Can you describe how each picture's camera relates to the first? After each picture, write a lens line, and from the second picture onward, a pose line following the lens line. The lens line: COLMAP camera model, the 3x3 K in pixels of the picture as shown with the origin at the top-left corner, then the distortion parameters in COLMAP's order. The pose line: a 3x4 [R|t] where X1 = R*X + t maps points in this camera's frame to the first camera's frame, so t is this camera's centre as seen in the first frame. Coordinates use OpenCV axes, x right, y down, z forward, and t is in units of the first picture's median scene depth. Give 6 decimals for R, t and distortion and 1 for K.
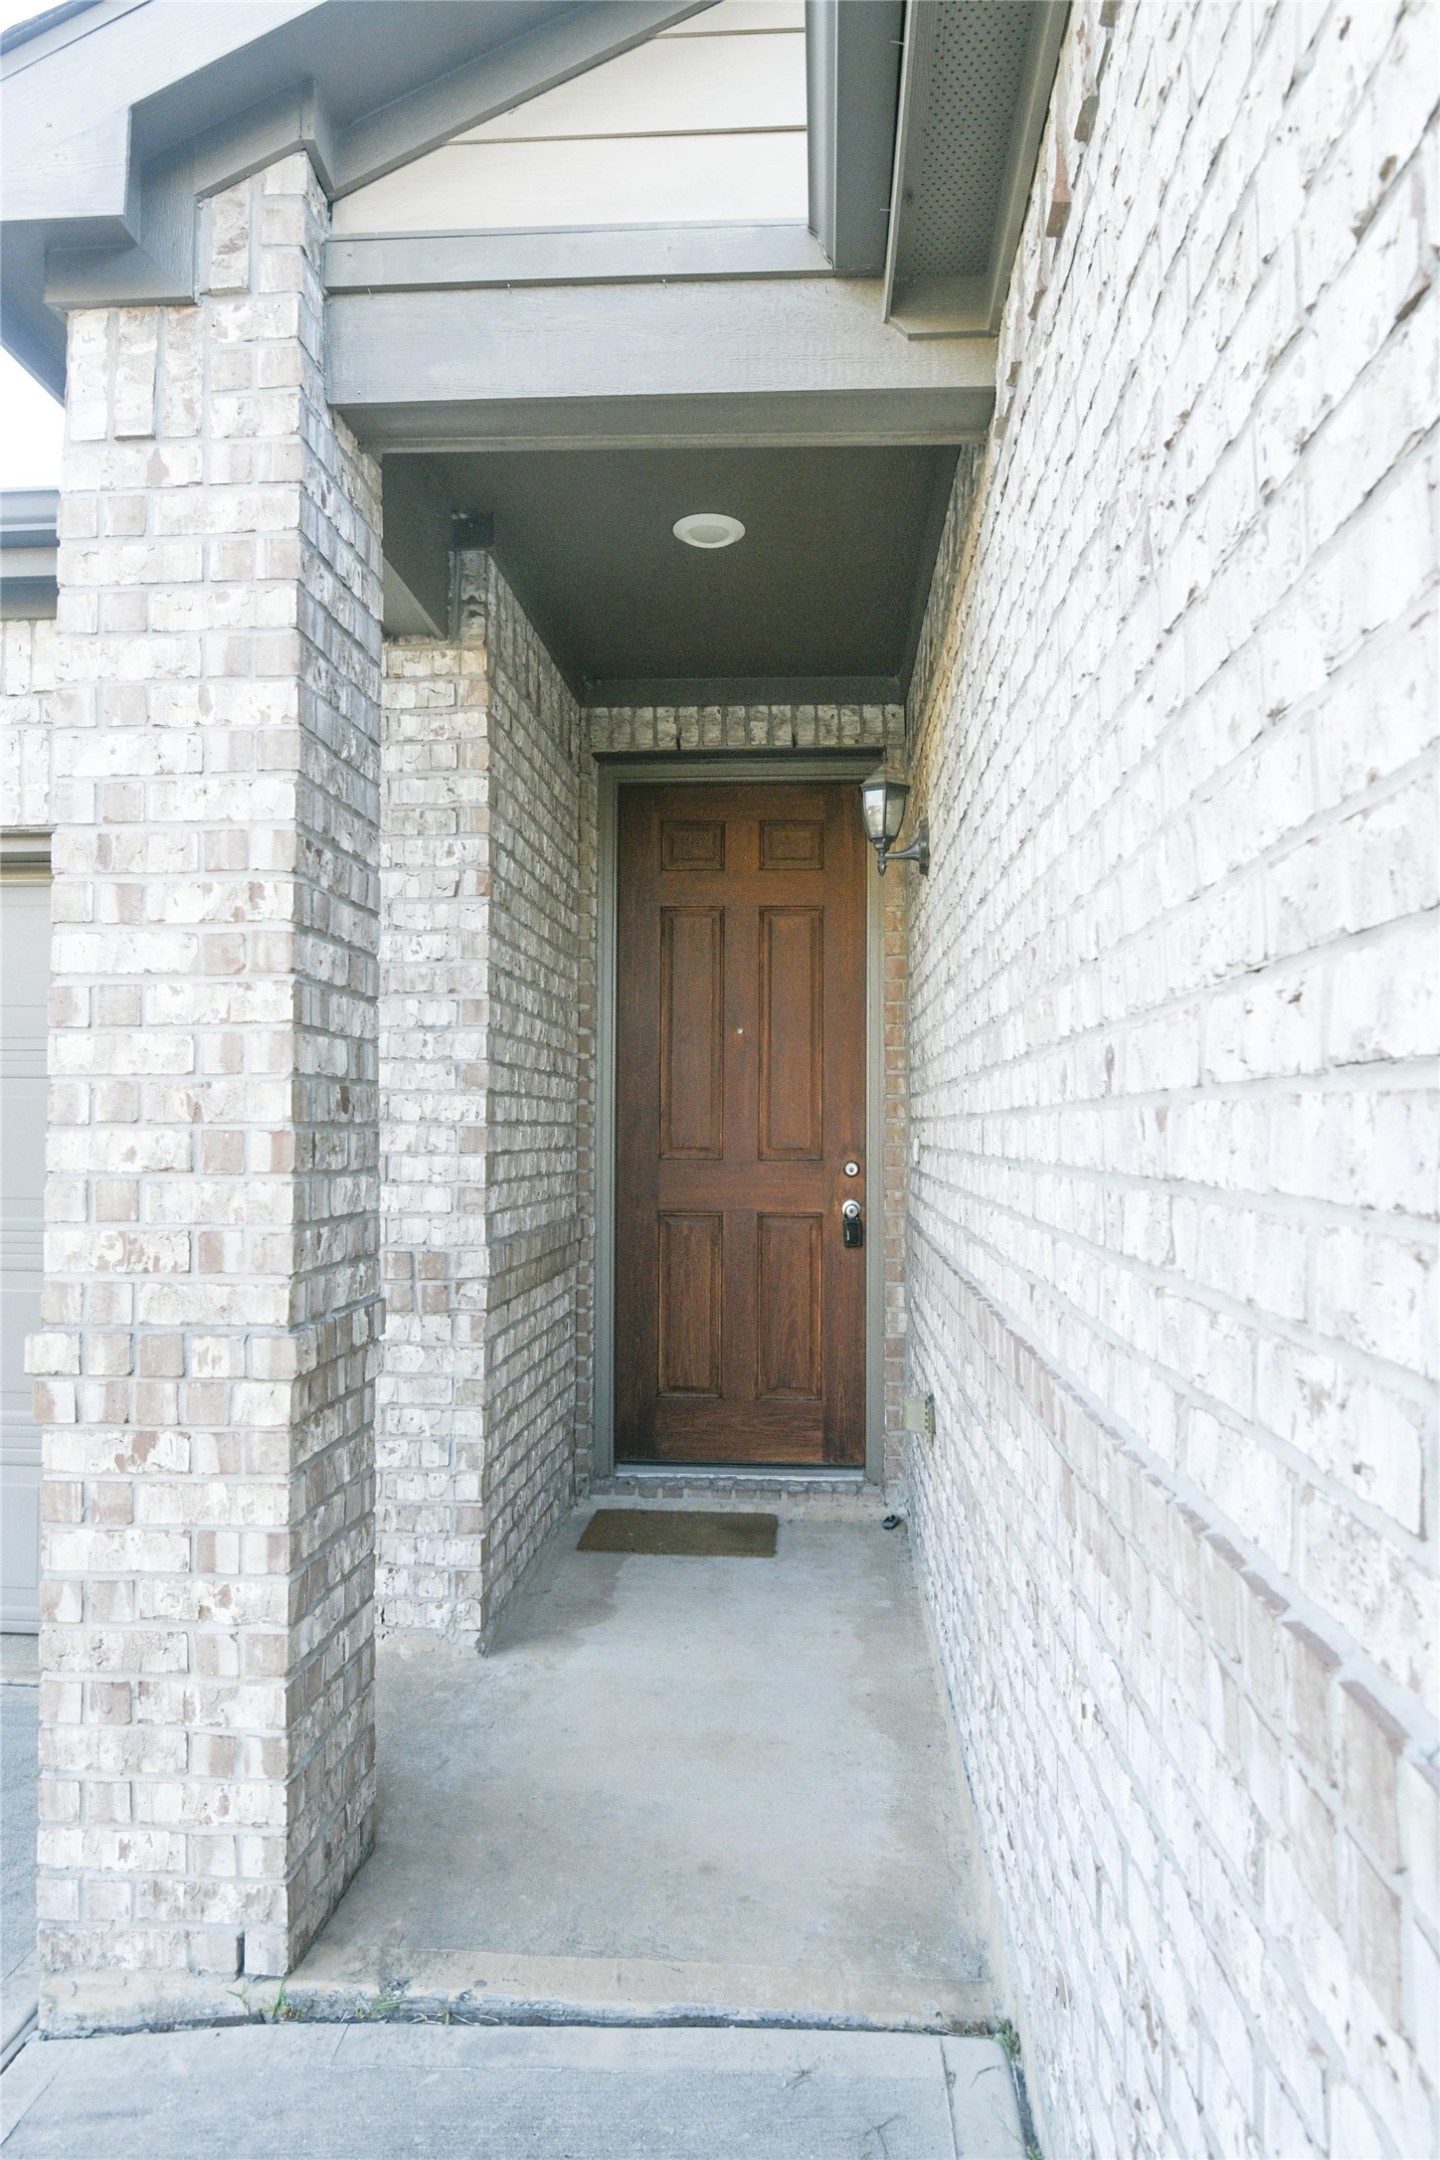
lens RADIAL K [[1329.4, 0, 724.6], [0, 1329.4, 1081.3], [0, 0, 1]] dist [-0.001948, -0.000167]
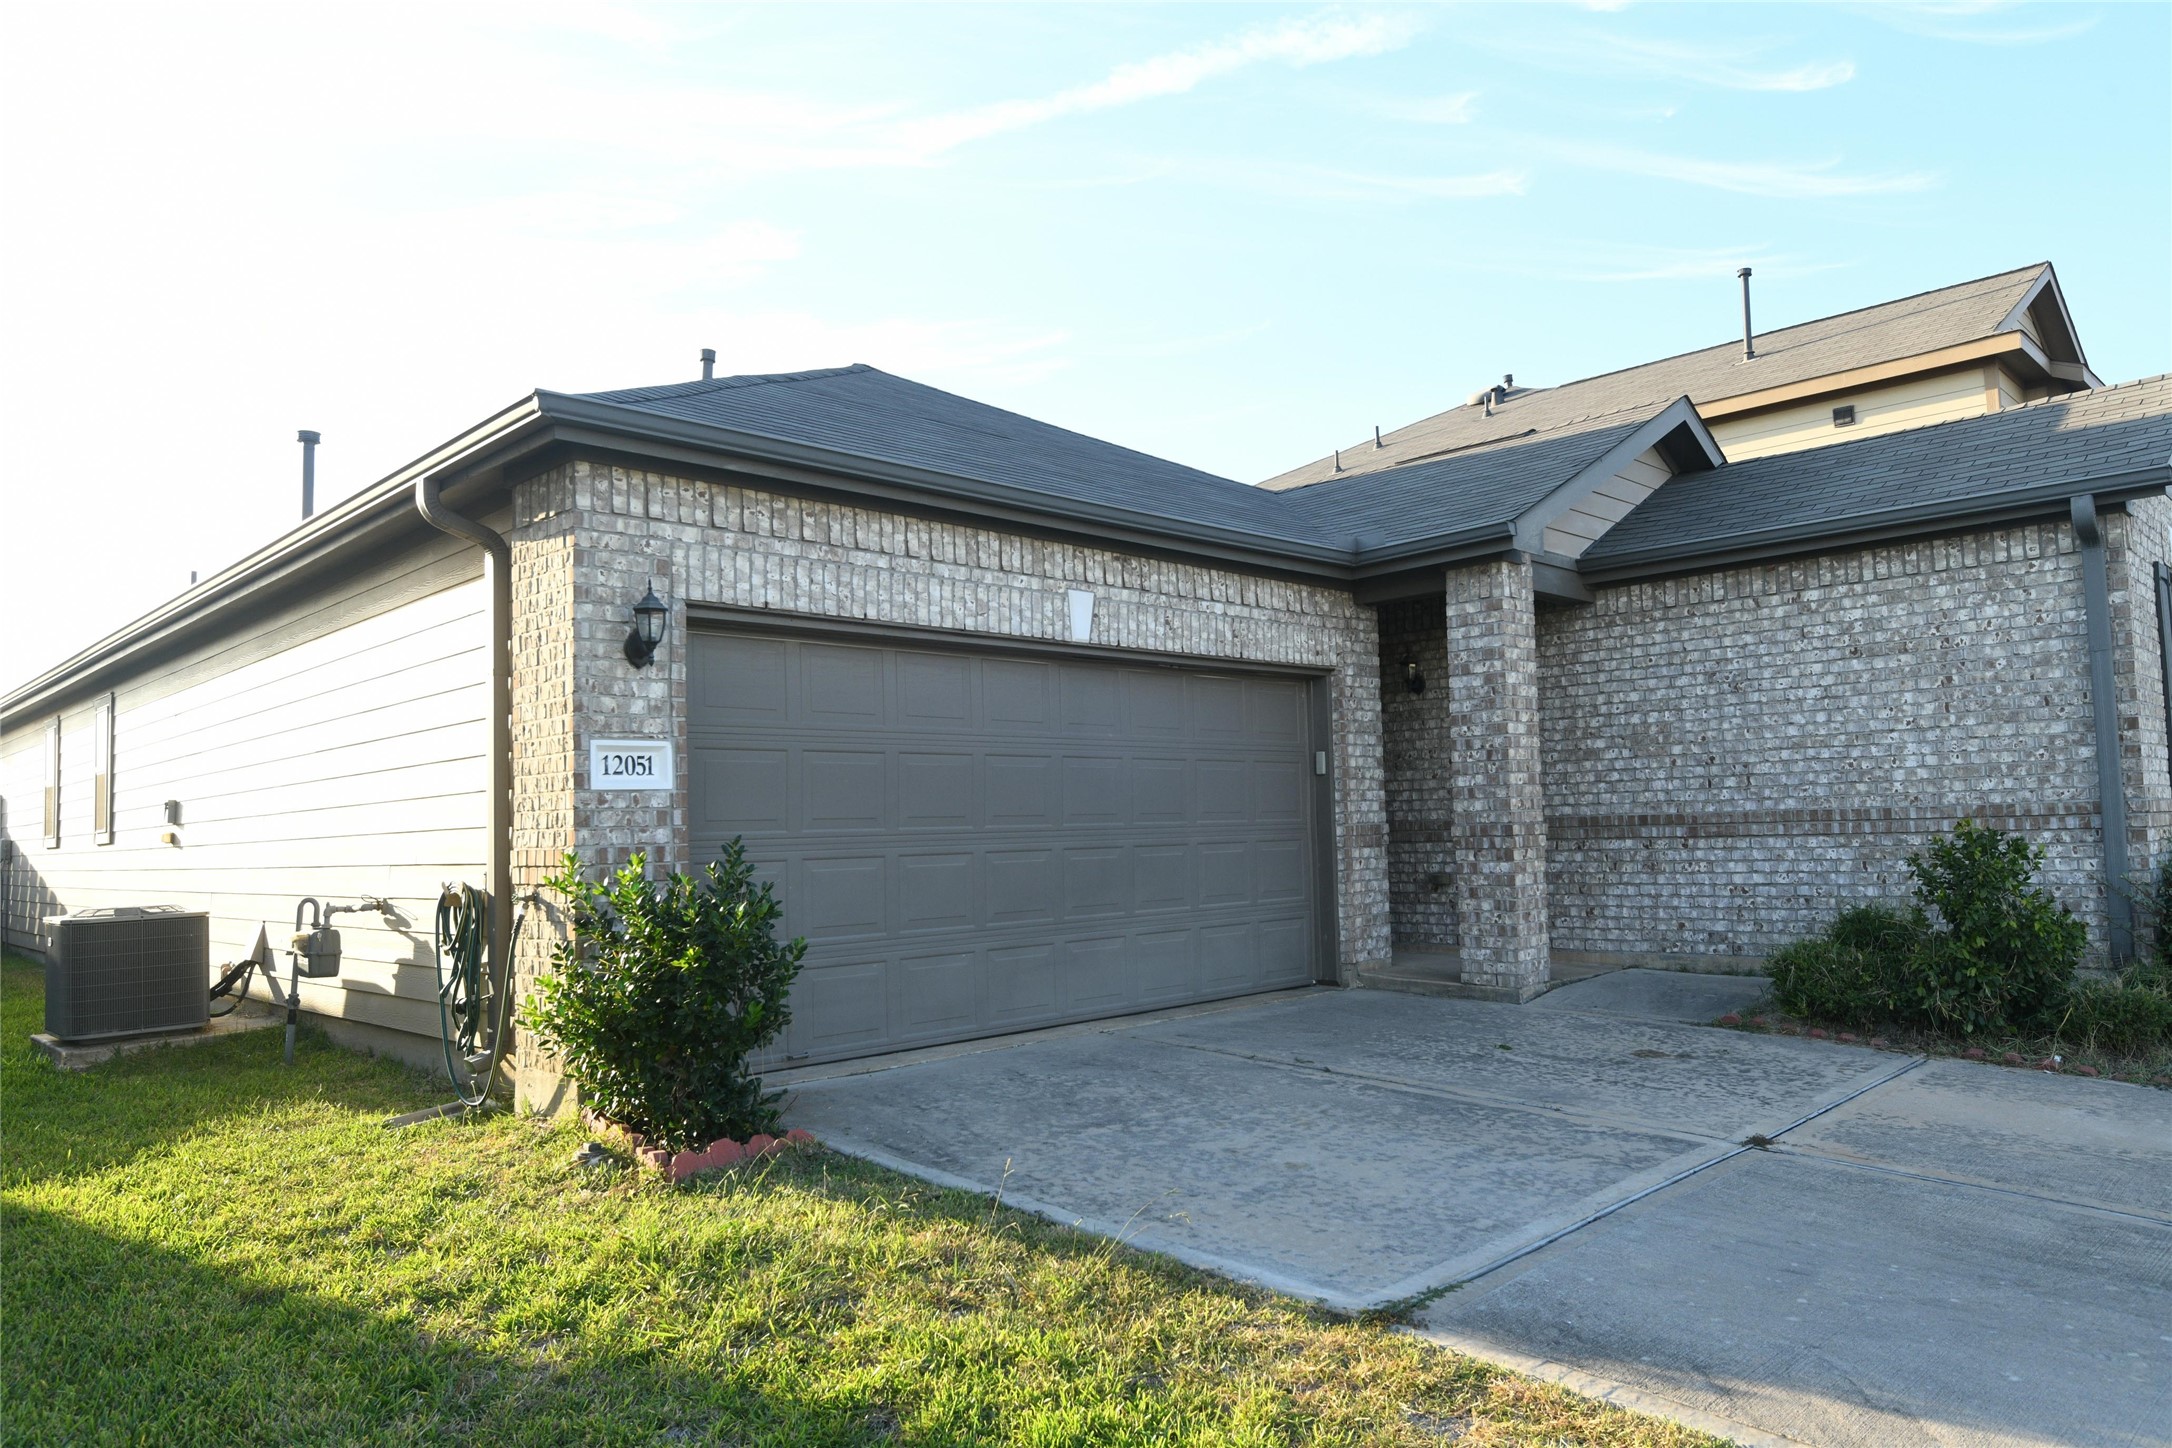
lens RADIAL K [[1412.7, 0, 1086.8], [0, 1412.7, 726.5], [0, 0, 1]] dist [0.000076, -0.000001]
pose [[0.660041, 0.033533, 0.750481, -4.427419], [0.001770, 0.998931, -0.046191, 0.088757], [-0.751228, 0.031817, 0.659276, -0.800467]]
